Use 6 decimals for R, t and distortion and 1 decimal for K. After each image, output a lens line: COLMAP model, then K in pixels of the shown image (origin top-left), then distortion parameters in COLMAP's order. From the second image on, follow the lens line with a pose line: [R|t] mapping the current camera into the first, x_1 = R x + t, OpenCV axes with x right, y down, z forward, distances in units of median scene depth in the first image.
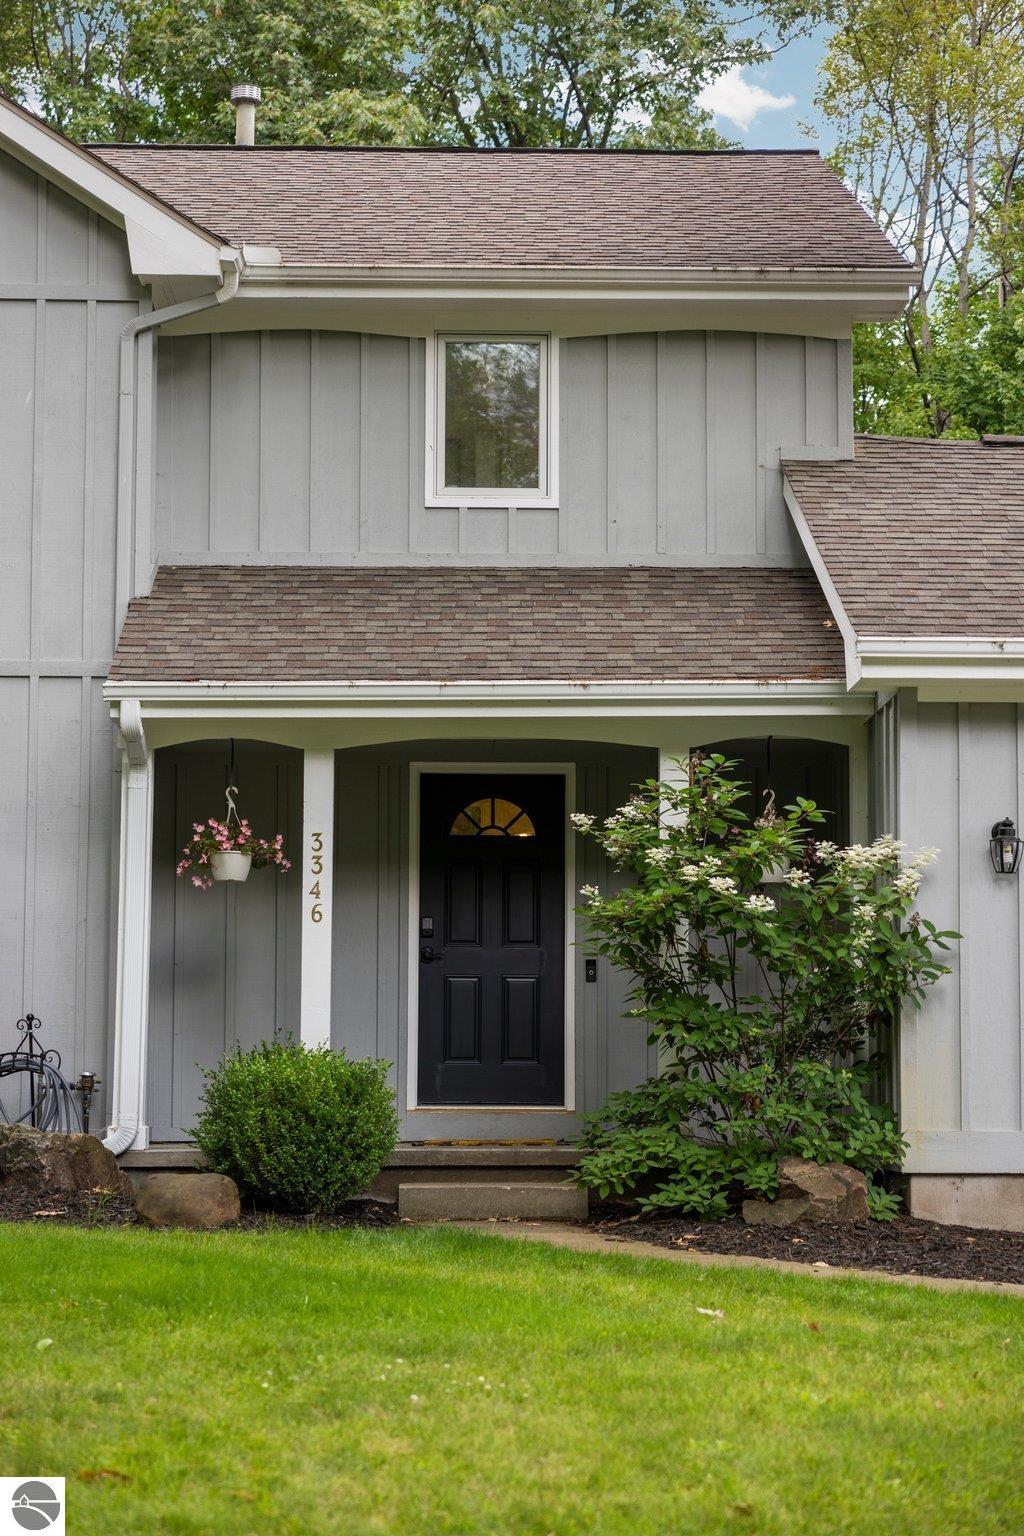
lens RADIAL K [[2993.0, 0, 497.4], [0, 2993.0, 735.6], [0, 0, 1]] dist [0.040504, 0.000000]
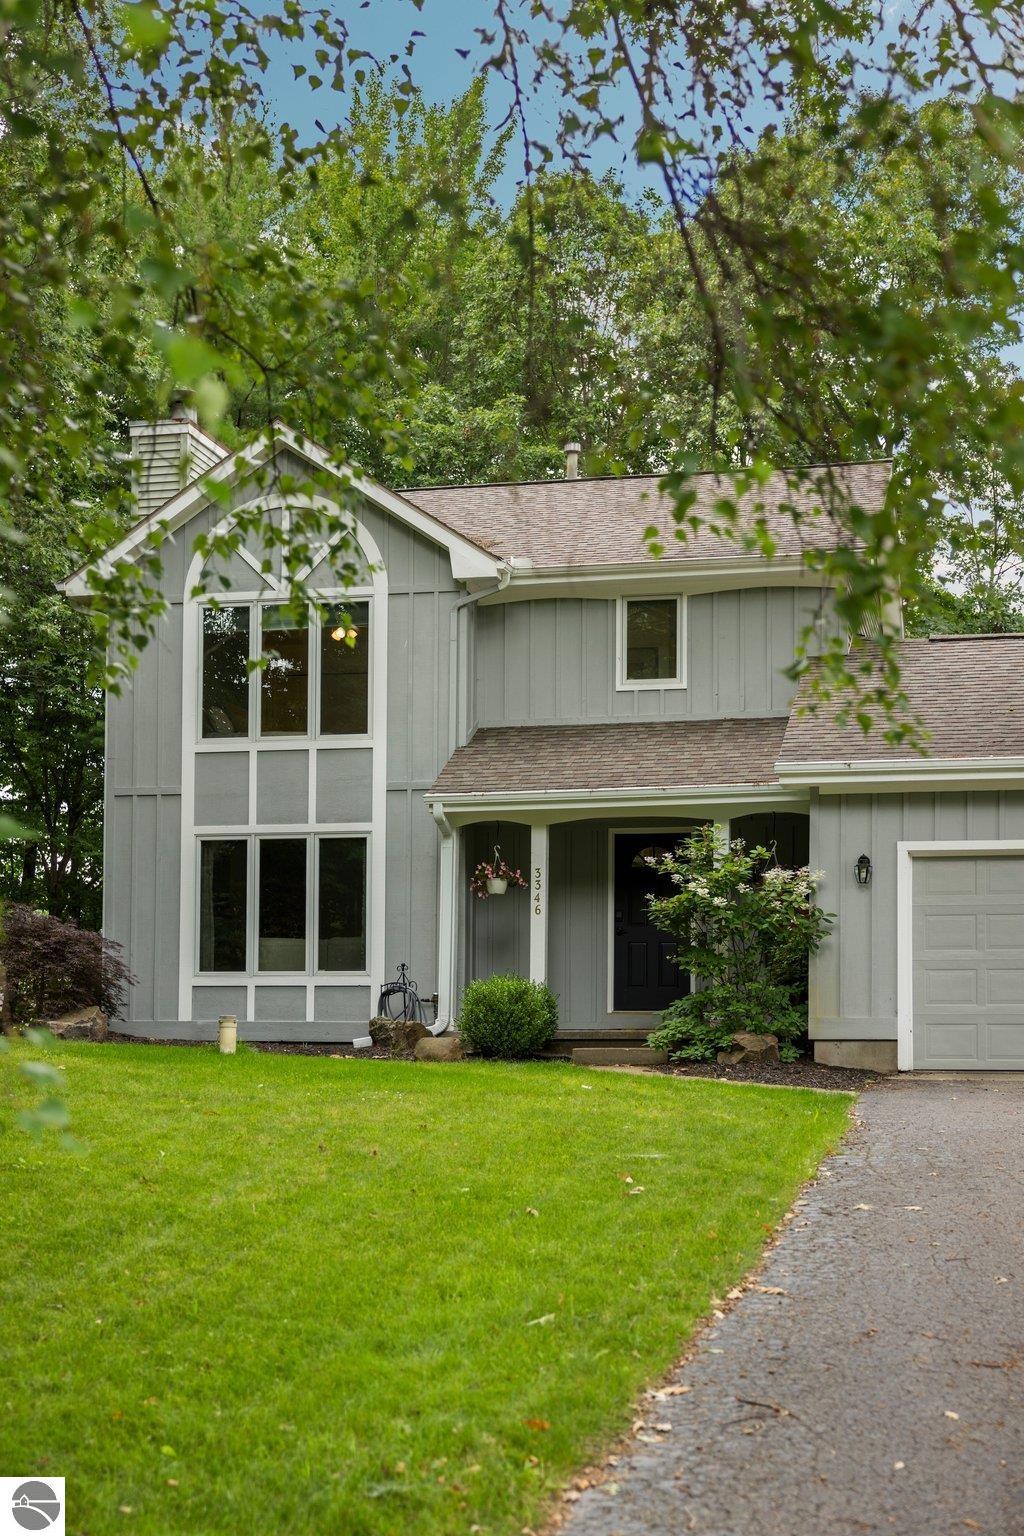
lens RADIAL K [[2230.7, 0, 500.5], [0, 2230.7, 808.8], [0, 0, 1]] dist [0.035480, 0.000000]
pose [[0.967327, -0.026794, -0.252110, 0.280932], [0.030598, 0.999469, 0.011179, -0.022901], [0.251677, -0.018528, 0.967634, -0.401935]]
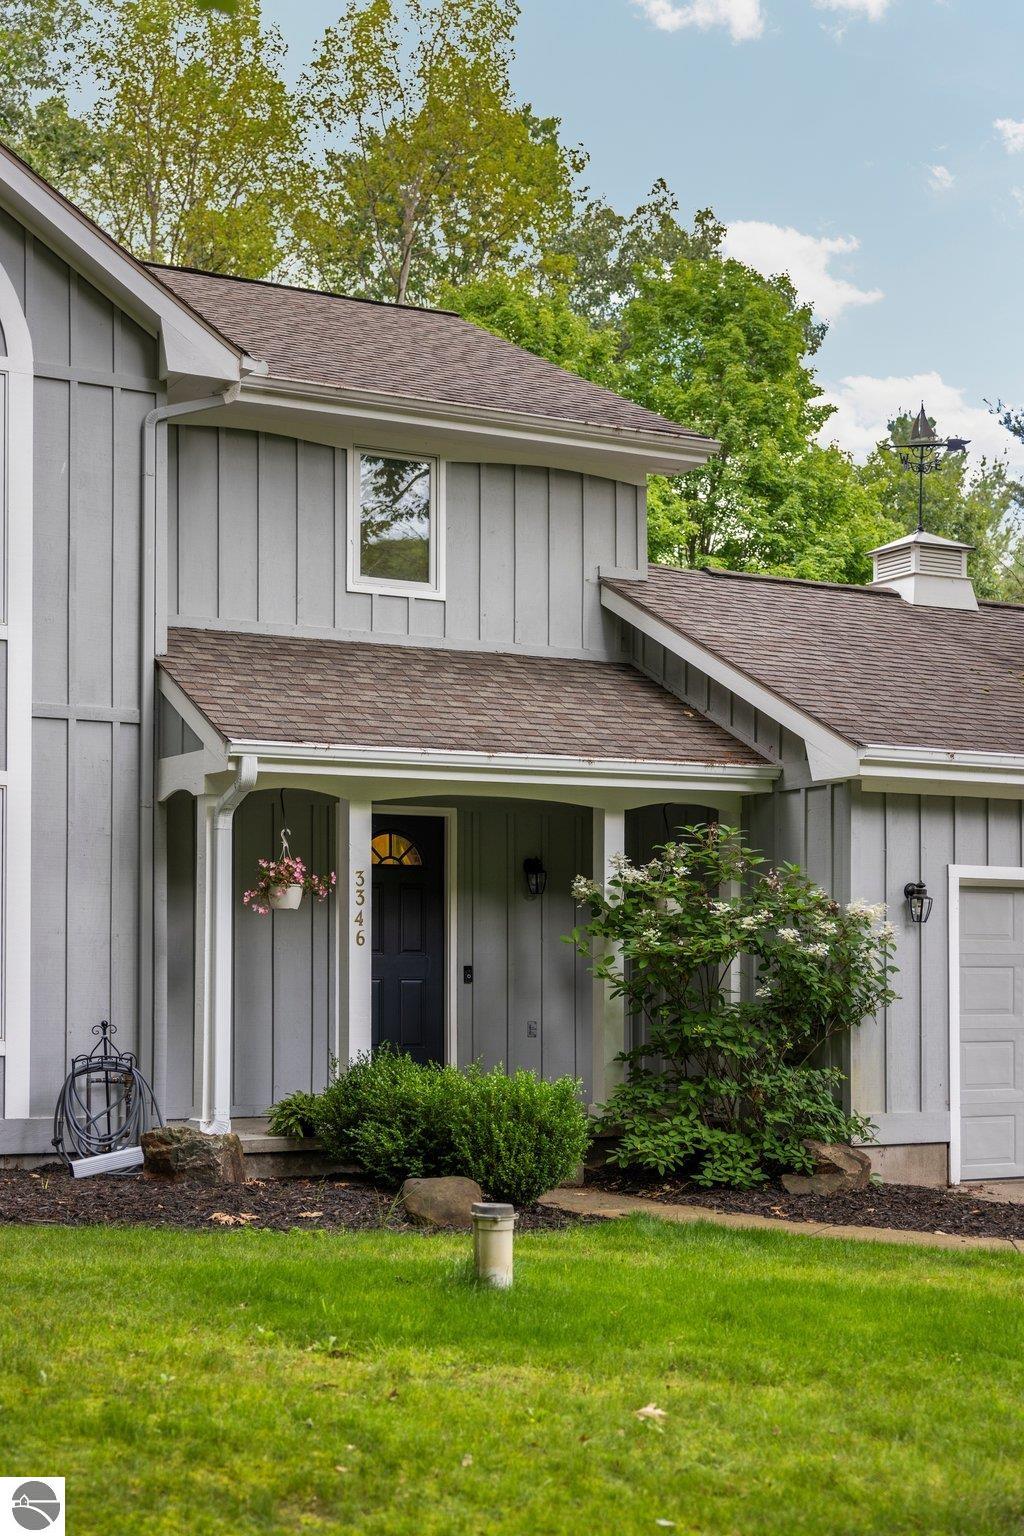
lens RADIAL K [[2230.7, 0, 511.9], [0, 2230.7, 837.1], [0, 0, 1]] dist [0.035480, 0.000000]
pose [[0.882268, 0.028445, 0.469888, -0.425698], [-0.058356, 0.997082, 0.049210, -0.028257], [-0.467117, -0.070837, 0.881353, 0.186131]]
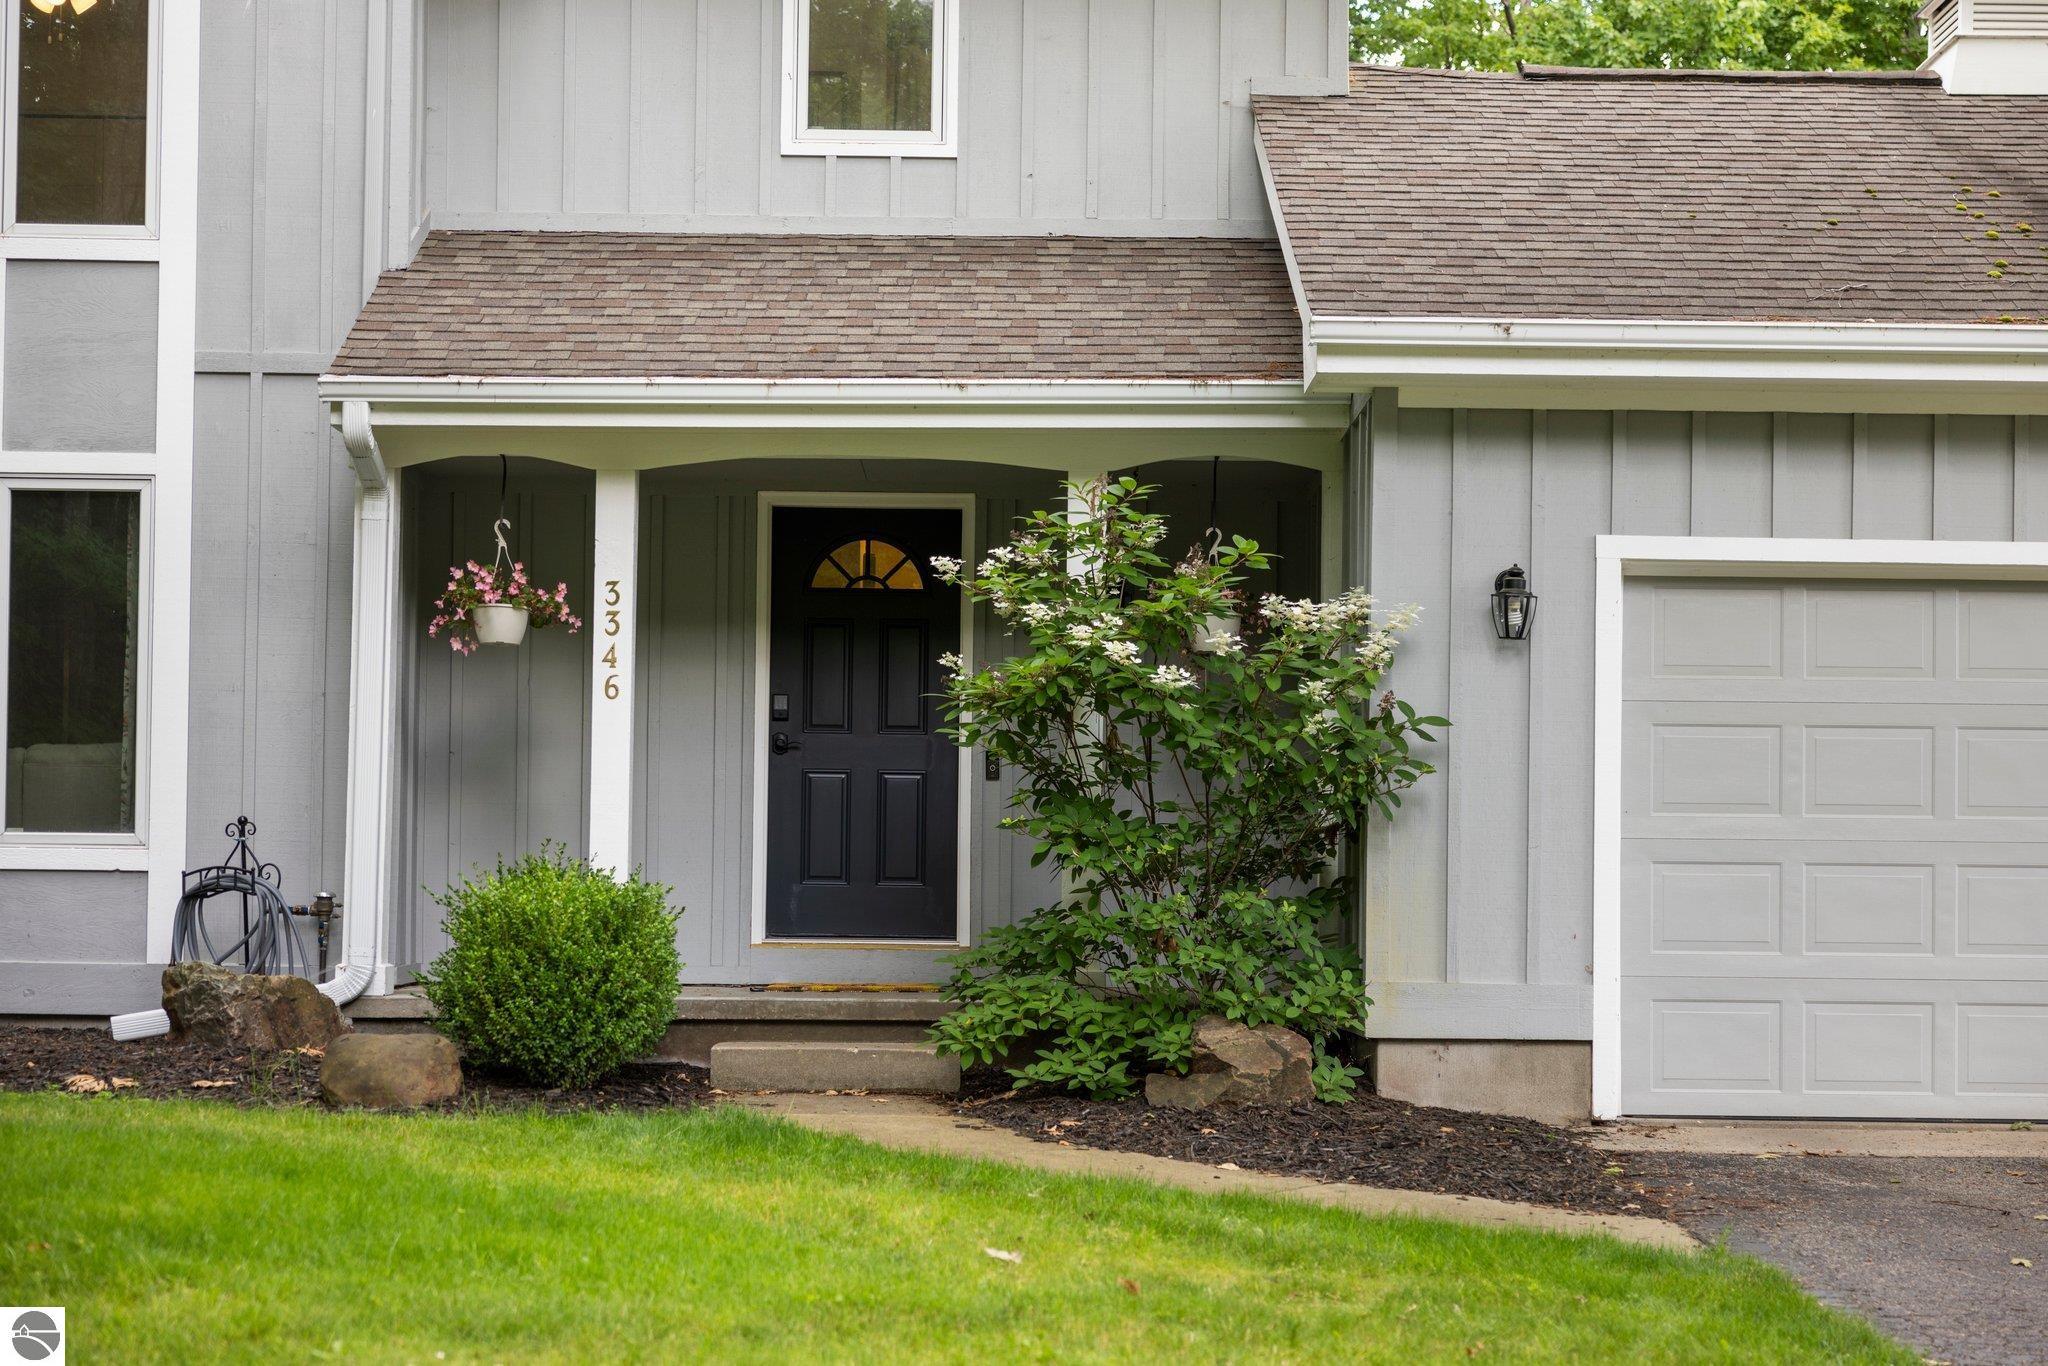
lens RADIAL K [[3444.3, 0, 1008.7], [0, 3444.3, 716.2], [0, 0, 1]] dist [0.059020, 0.000000]
pose [[0.999836, 0.007526, -0.016453, 0.054106], [-0.006441, 0.997864, 0.065005, 0.009327], [0.016907, -0.064889, 0.997749, 0.131423]]
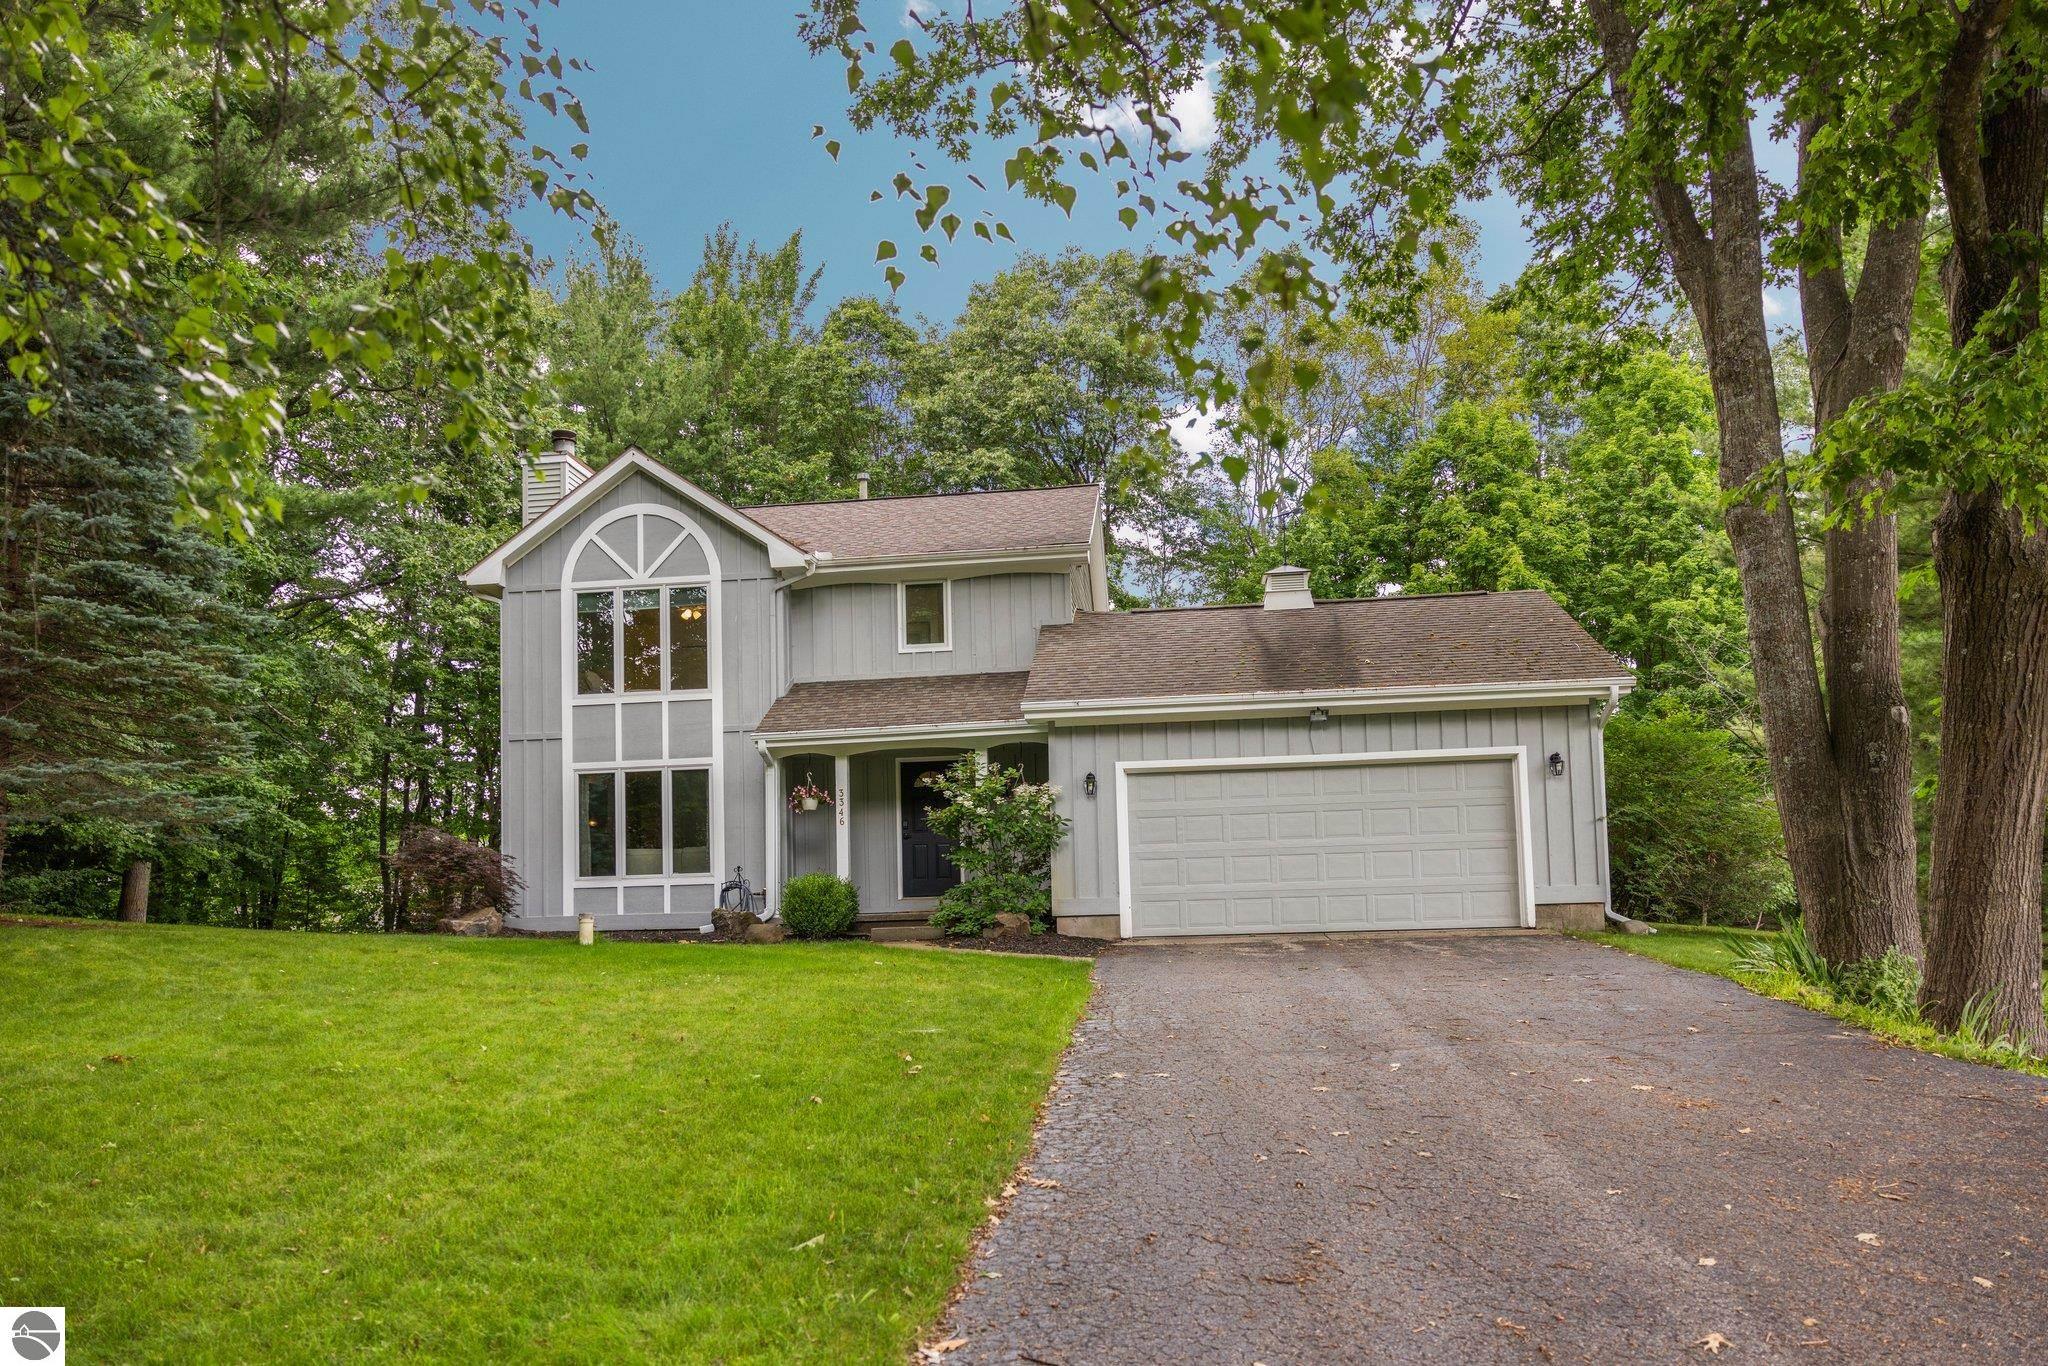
lens RADIAL K [[1468.6, 0, 991.3], [0, 1468.6, 768.7], [0, 0, 1]] dist [0.012267, -0.002588]
pose [[0.988003, -0.046266, -0.147340, 0.245946], [0.050285, 0.998454, 0.023670, -0.007604], [0.146018, -0.030795, 0.988803, -0.197462]]
